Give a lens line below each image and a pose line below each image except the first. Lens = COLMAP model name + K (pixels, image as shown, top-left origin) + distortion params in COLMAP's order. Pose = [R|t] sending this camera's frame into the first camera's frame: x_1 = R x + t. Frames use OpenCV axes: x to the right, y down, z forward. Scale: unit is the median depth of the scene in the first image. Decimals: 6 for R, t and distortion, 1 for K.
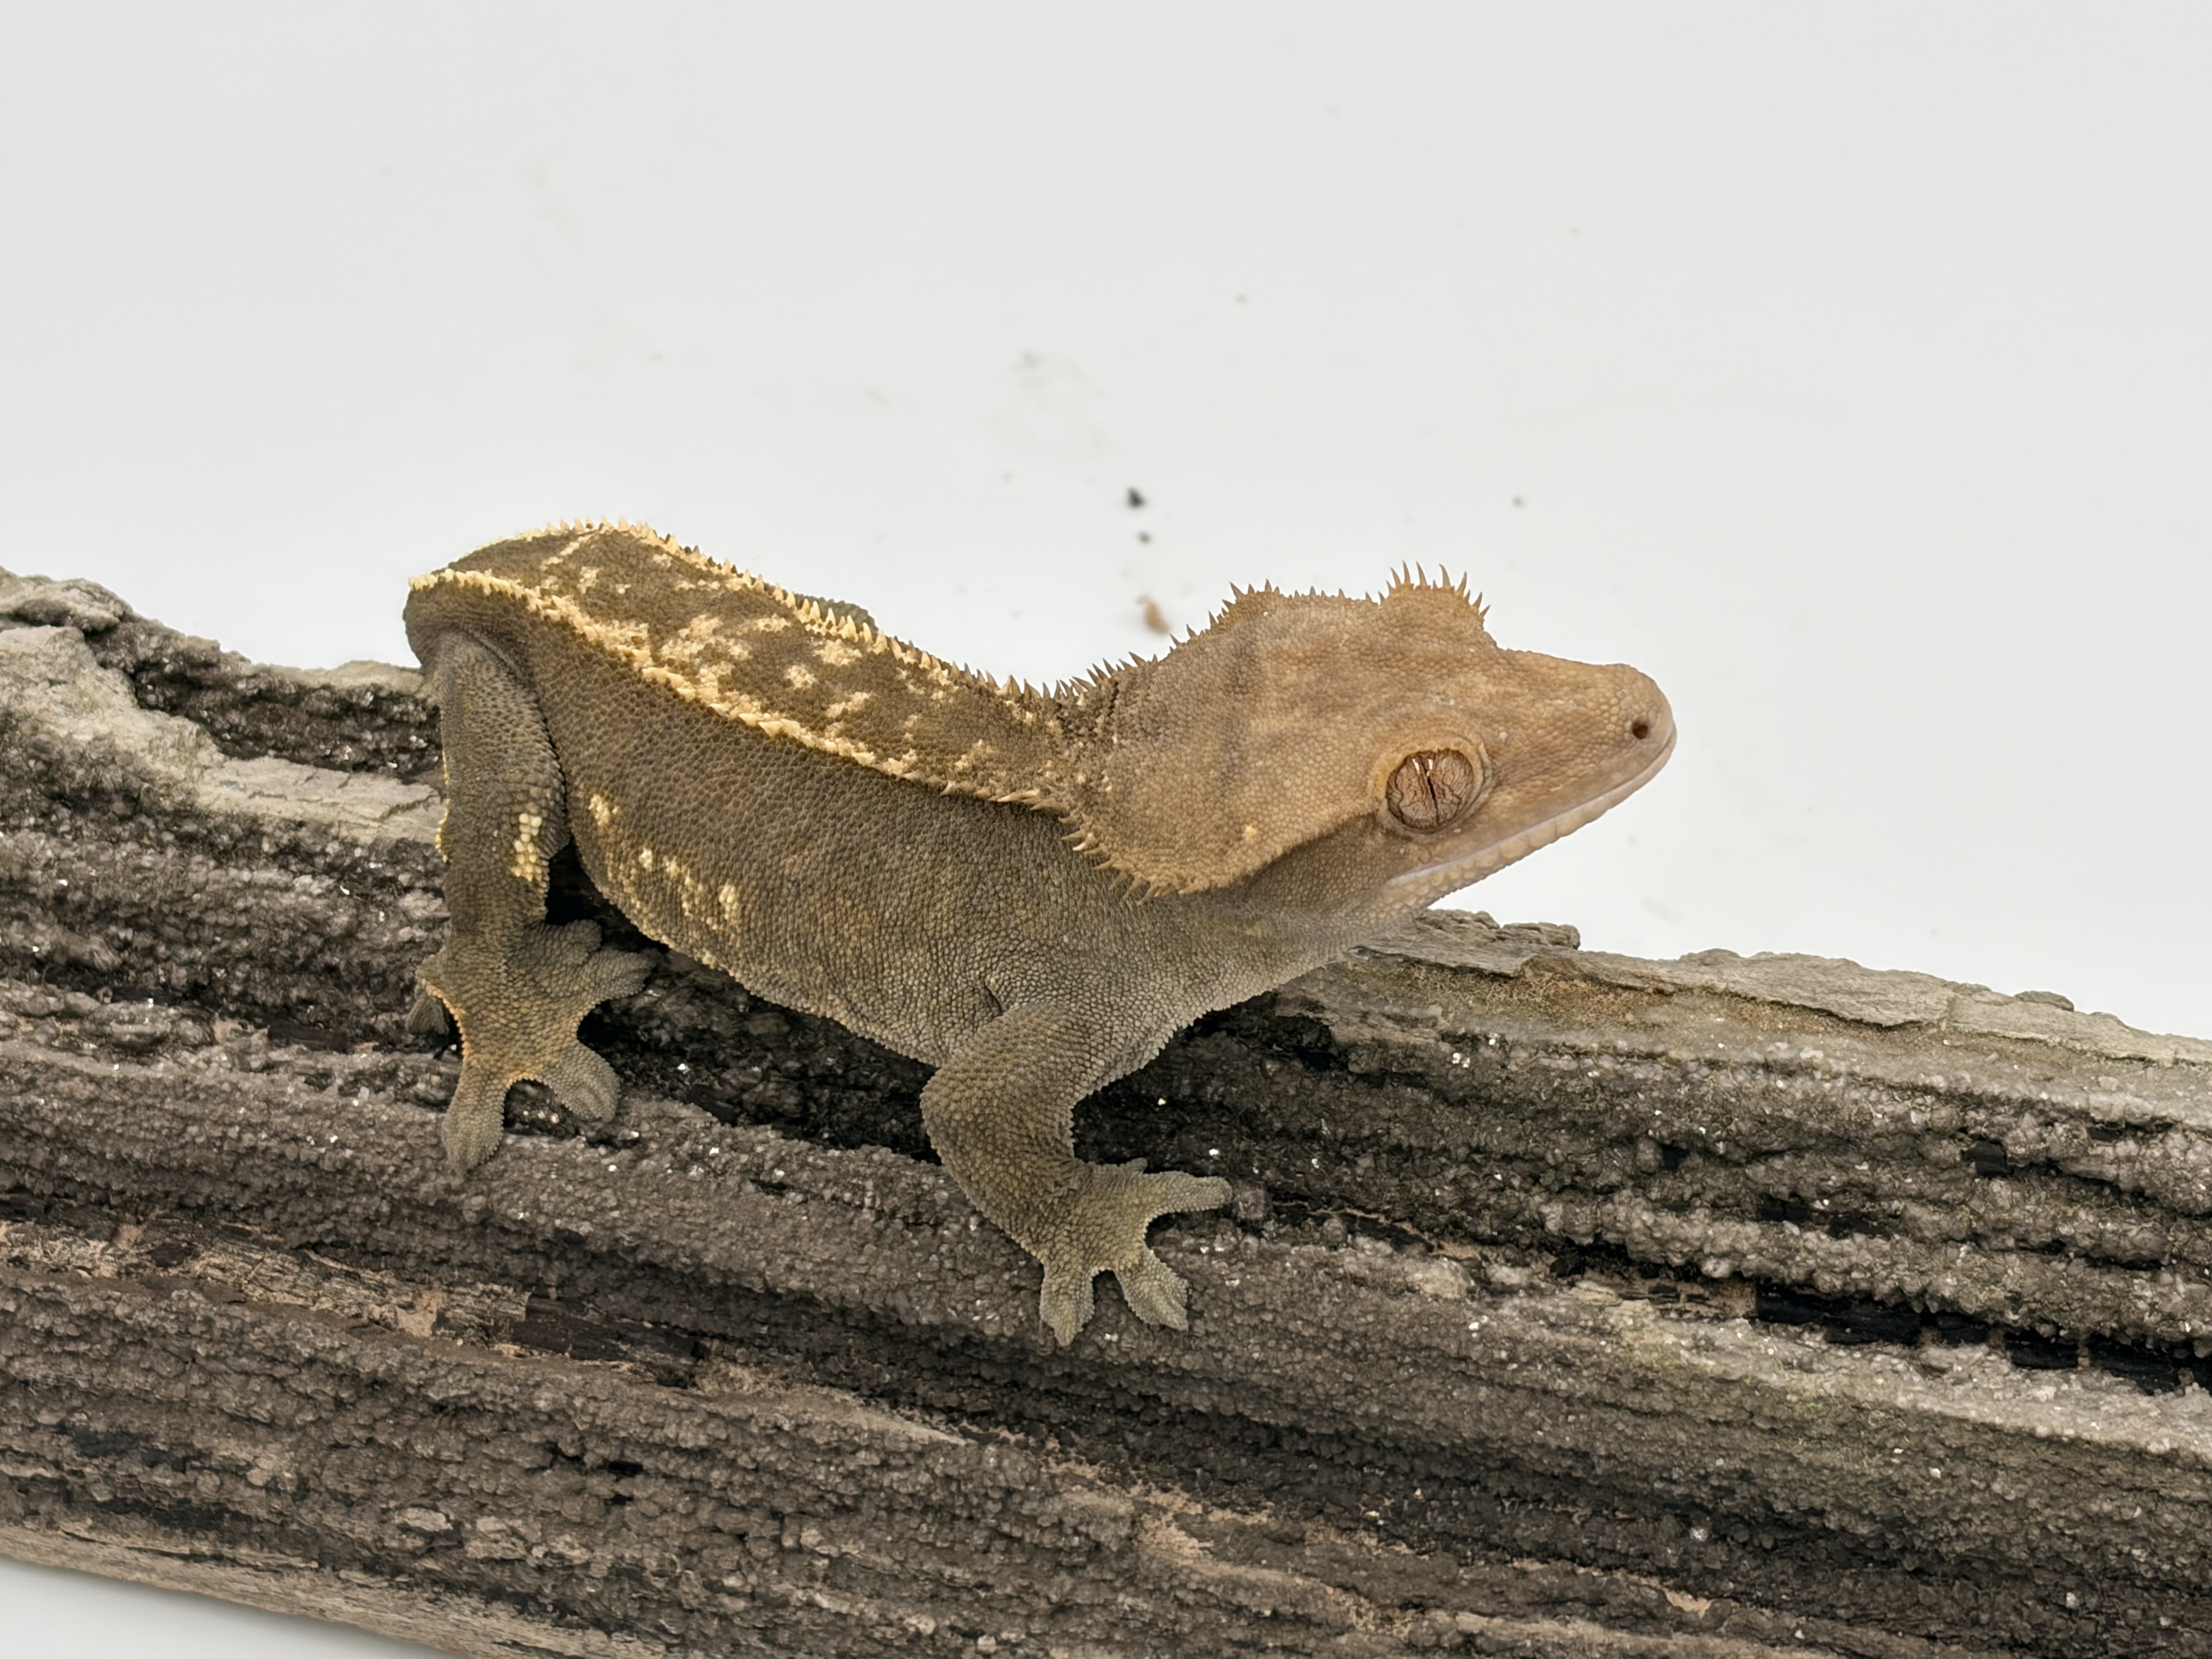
lens RADIAL K [[4933.3, 0, 1123.5], [0, 4933.3, 824.1], [0, 0, 1]] dist [0.181228, 0.000000]
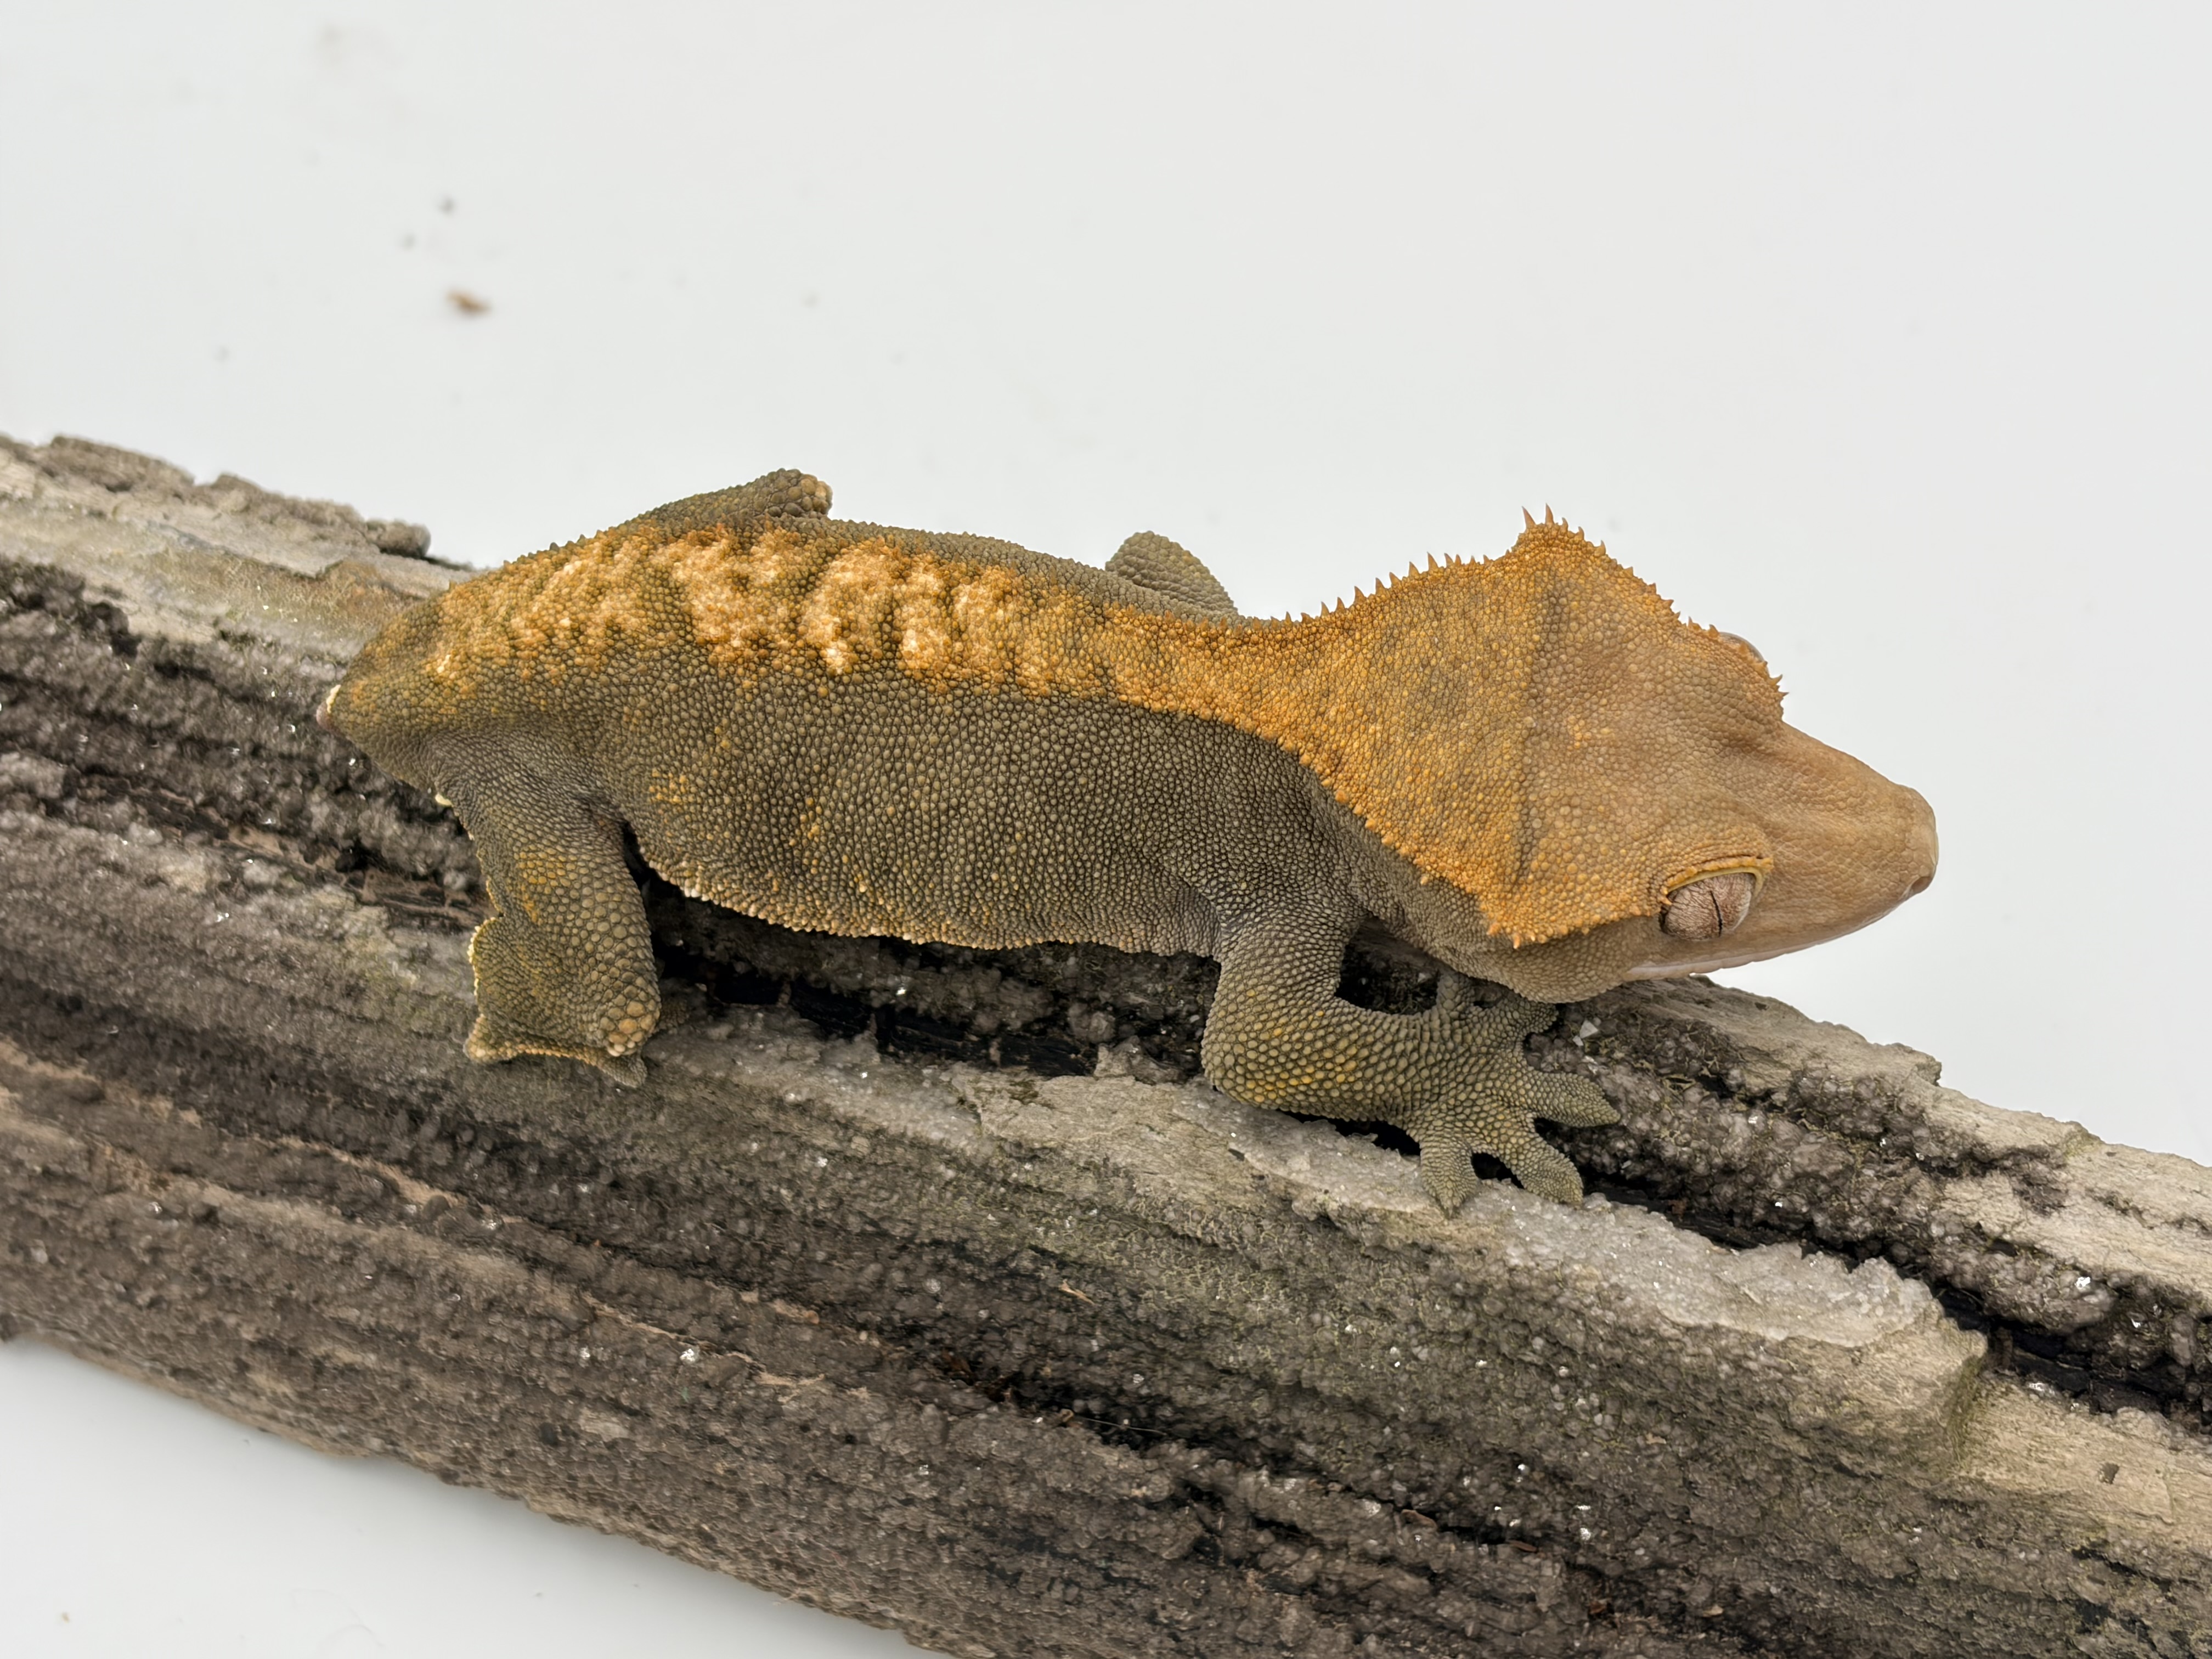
lens RADIAL K [[3961.9, 0, 1113.2], [0, 3961.9, 812.8], [0, 0, 1]] dist [0.105553, 0.000000]
pose [[0.988149, 0.073990, -0.134491, 0.353655], [-0.051213, 0.984871, 0.165551, -0.065239], [0.144706, -0.156702, 0.976988, 0.214395]]
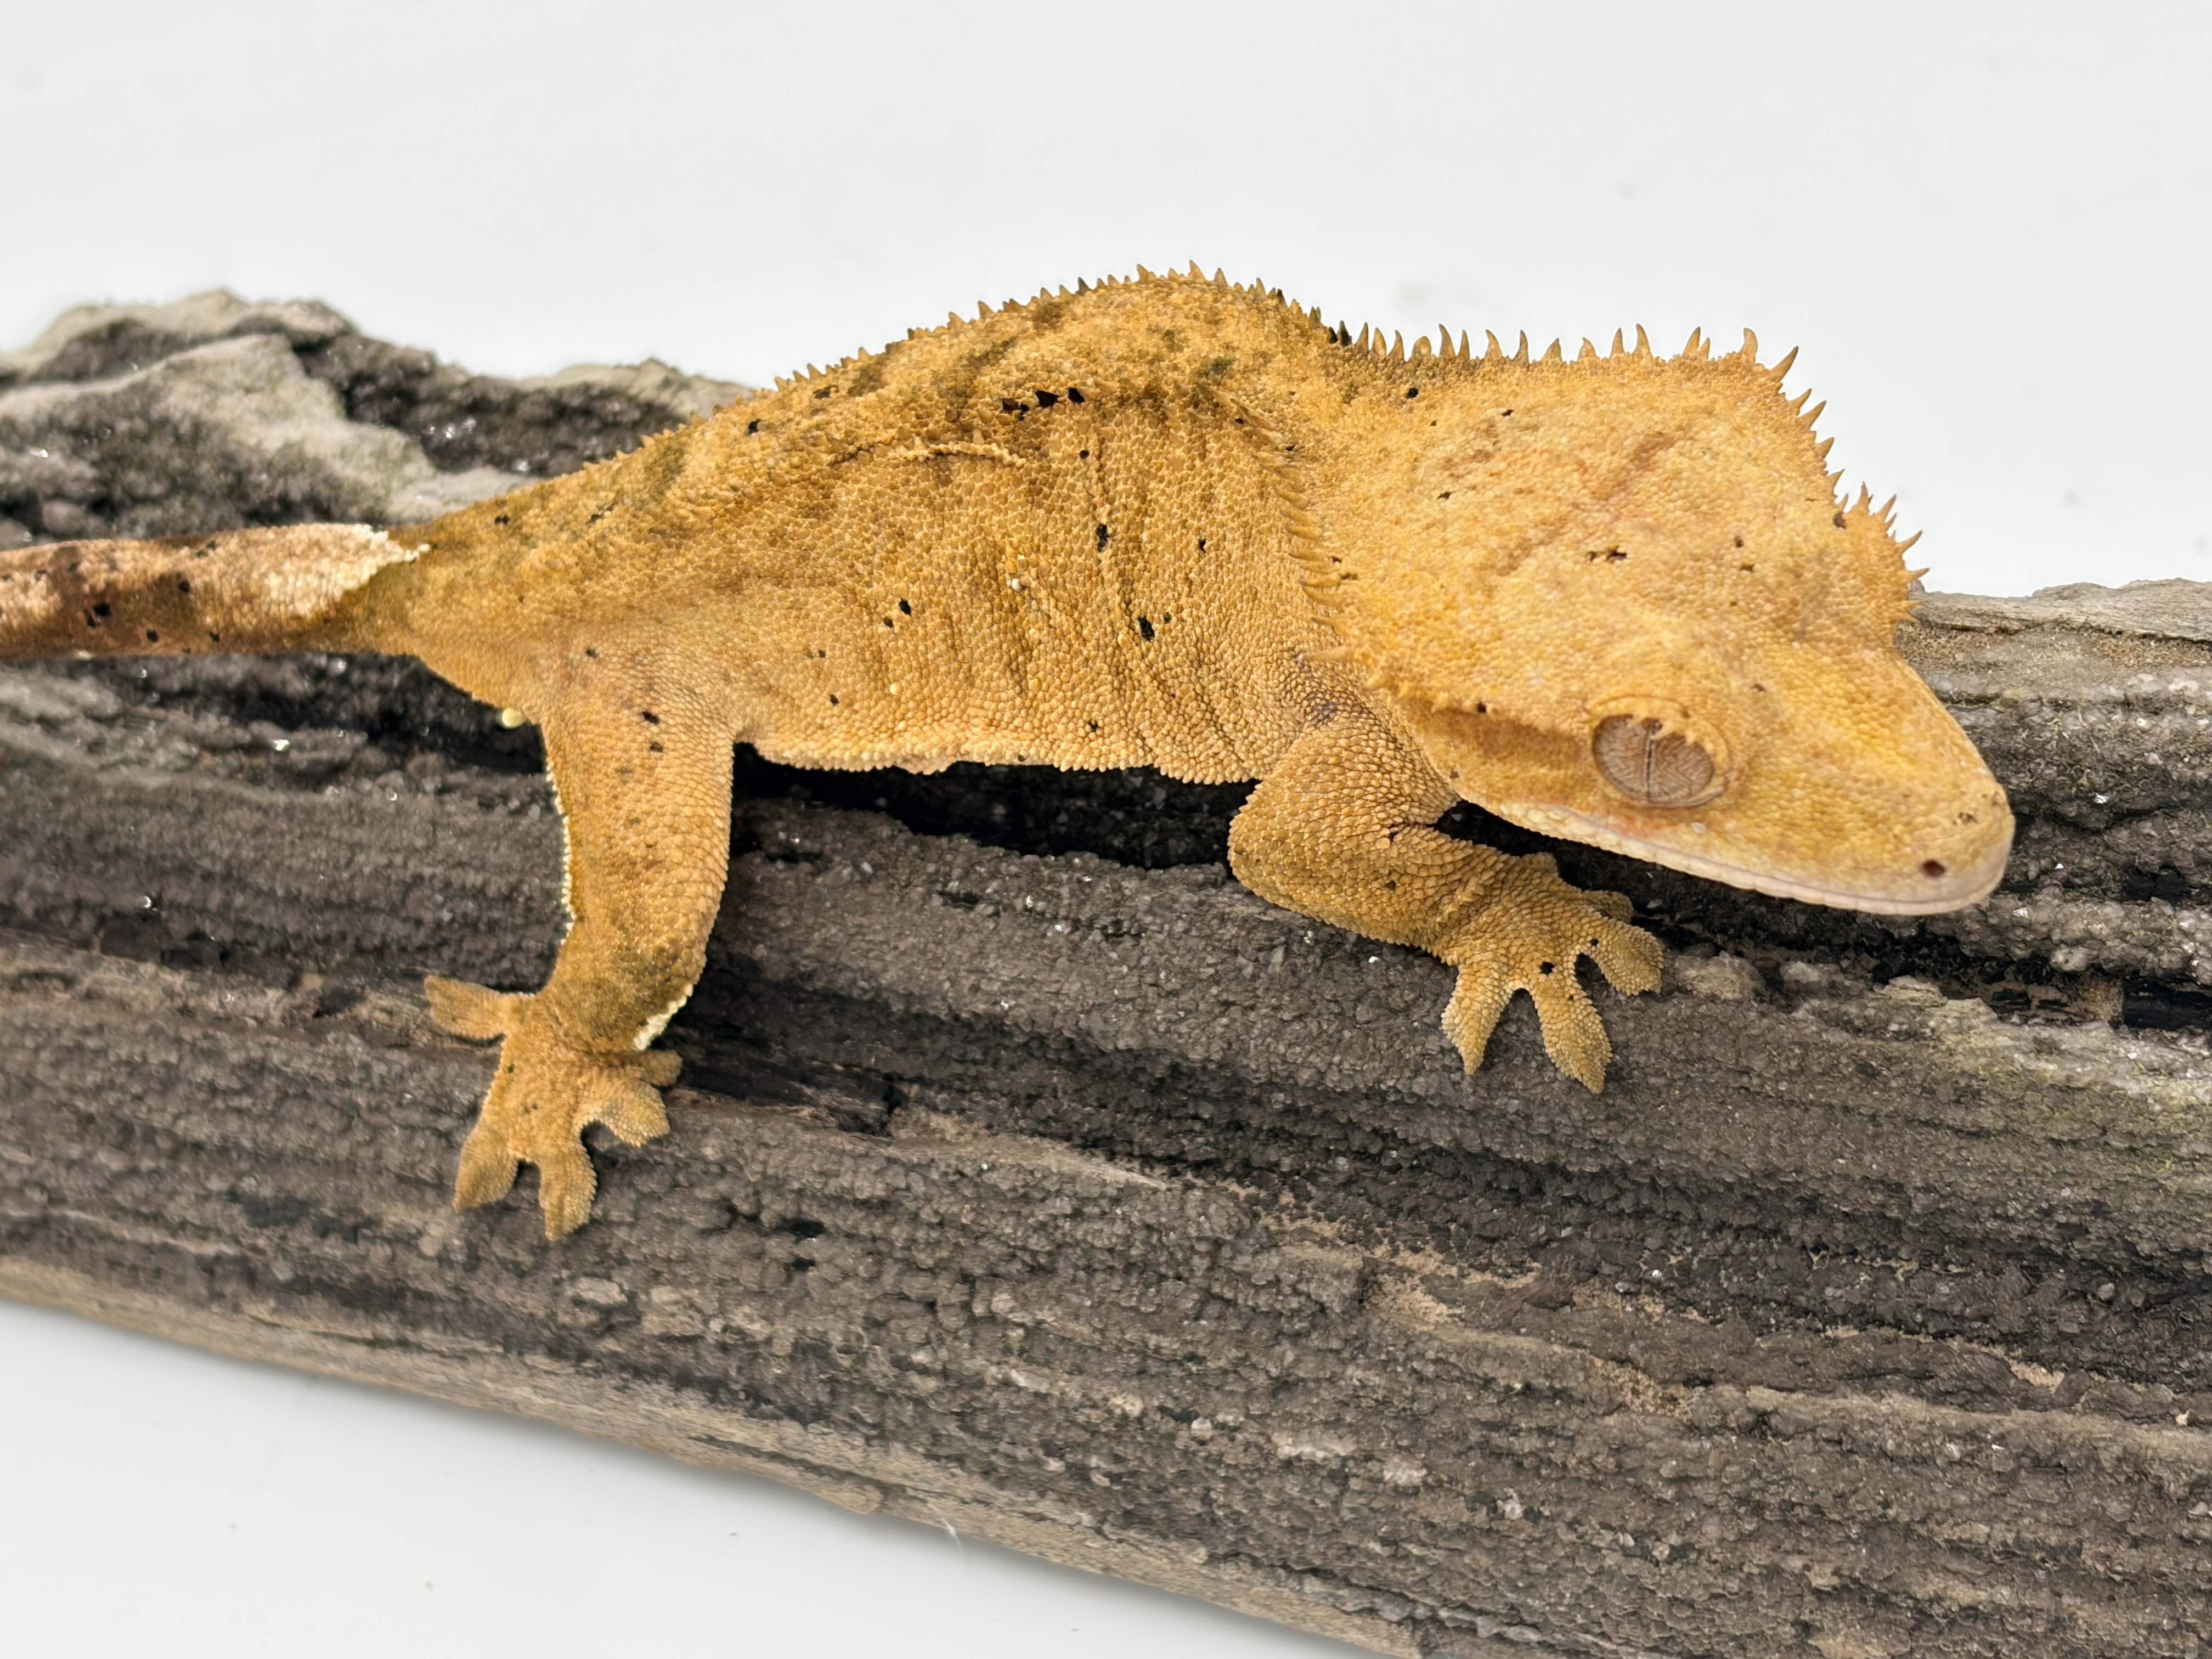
lens RADIAL K [[4327.8, 0, 1124.5], [0, 4327.8, 843.0], [0, 0, 1]] dist [0.172161, 0.000000]
pose [[0.978733, -0.017927, -0.204353, 0.111807], [0.008377, 0.998836, -0.047501, 0.100395], [0.204966, 0.044779, 0.977744, 0.269308]]
